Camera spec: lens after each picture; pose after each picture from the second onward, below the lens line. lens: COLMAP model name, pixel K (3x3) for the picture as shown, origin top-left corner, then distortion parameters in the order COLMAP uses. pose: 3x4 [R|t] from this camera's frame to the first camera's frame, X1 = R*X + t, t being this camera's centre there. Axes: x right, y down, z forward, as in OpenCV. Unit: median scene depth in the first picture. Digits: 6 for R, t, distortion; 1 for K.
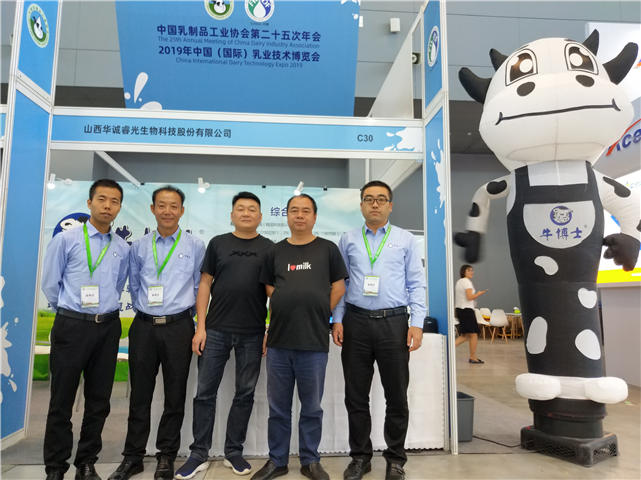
lens RADIAL K [[467.7, 0, 320.5], [0, 467.7, 240.0], [0, 0, 1]] dist [0.000752, 0.005111]
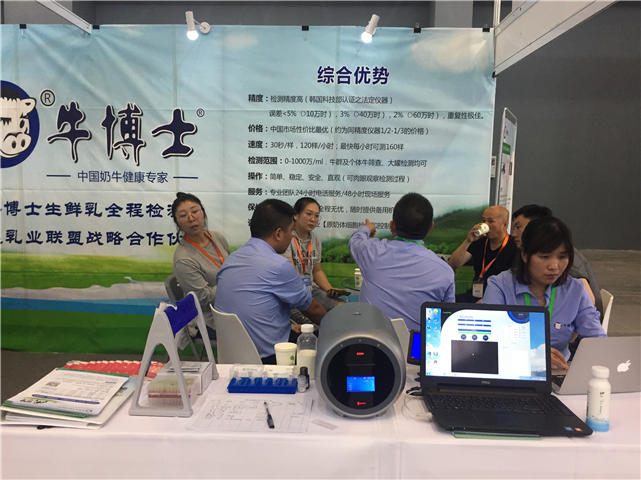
lens RADIAL K [[548.5, 0, 320.5], [0, 548.5, 240.0], [0, 0, 1]] dist [0.085729, -0.129524]
pose [[0.993785, 0.020882, -0.109337, -0.045123], [0.004807, 0.973279, 0.229576, -0.034856], [0.111209, -0.228675, 0.967130, 0.530591]]
